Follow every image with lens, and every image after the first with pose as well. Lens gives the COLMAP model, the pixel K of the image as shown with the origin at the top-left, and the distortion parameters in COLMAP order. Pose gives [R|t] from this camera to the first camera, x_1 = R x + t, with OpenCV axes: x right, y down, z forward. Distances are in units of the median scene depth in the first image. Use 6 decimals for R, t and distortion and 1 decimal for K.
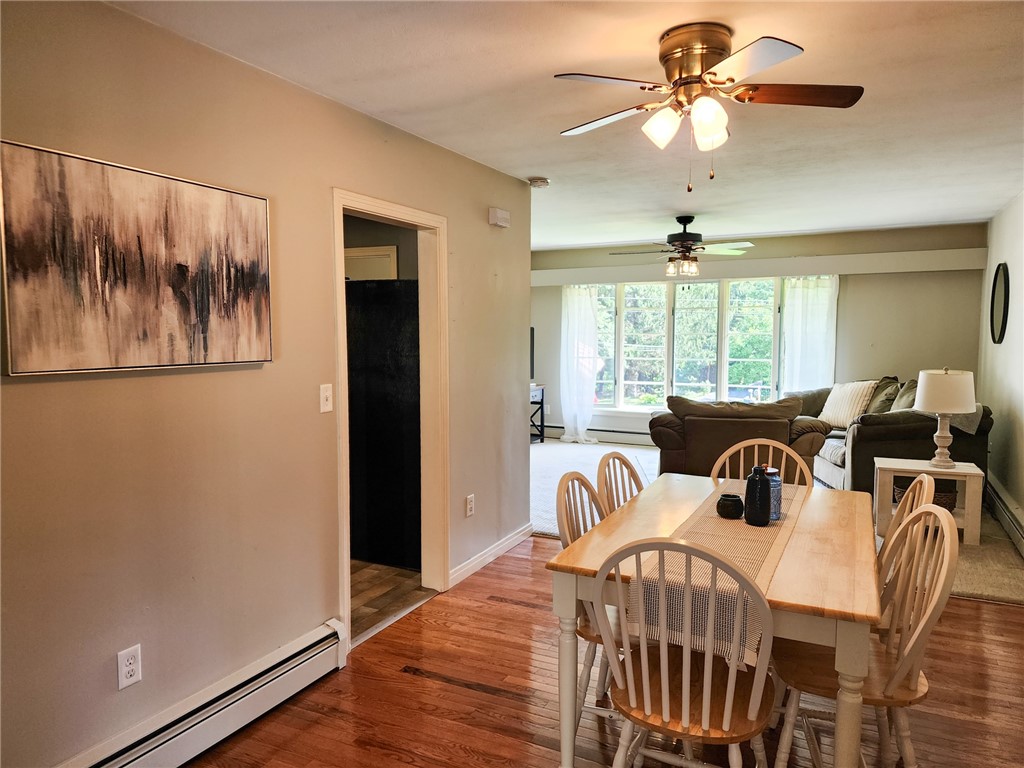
lens RADIAL K [[710.7, 0, 512.0], [0, 710.7, 384.0], [0, 0, 1]] dist [0.077082, -0.083160]
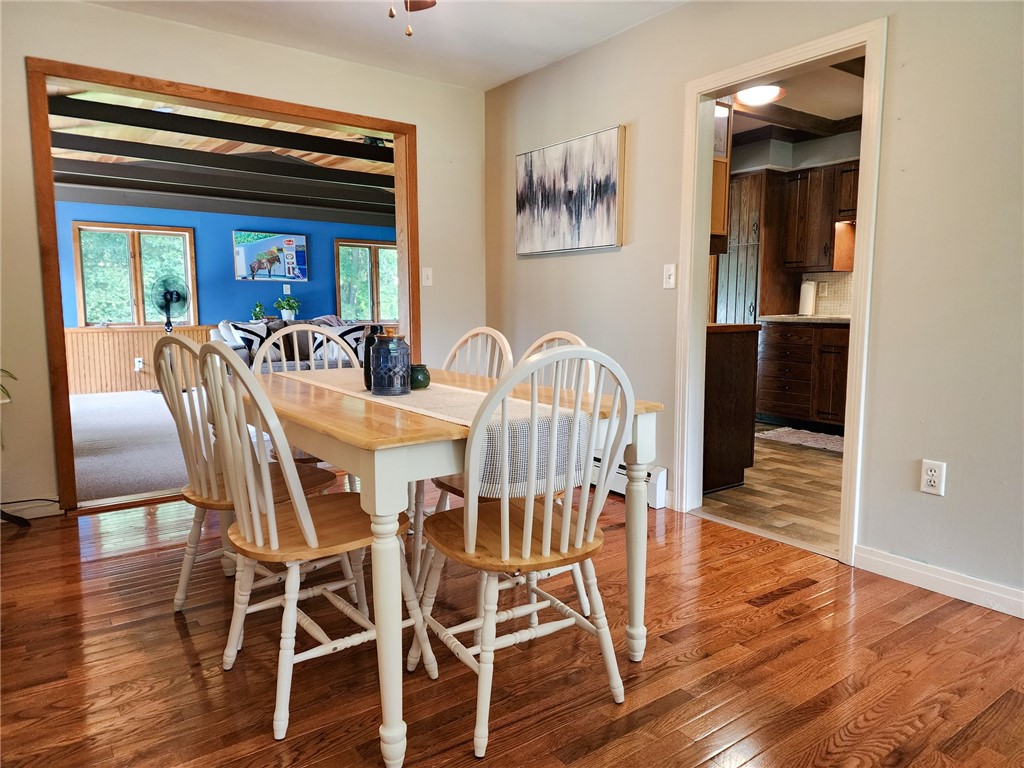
lens RADIAL K [[710.7, 0, 512.0], [0, 710.7, 384.0], [0, 0, 1]] dist [0.077082, -0.083160]
pose [[-0.483341, 0.095610, -0.870195, 1.117737], [-0.072343, 0.986256, 0.148544, 0.048225], [0.872438, 0.134750, -0.469781, 1.689830]]
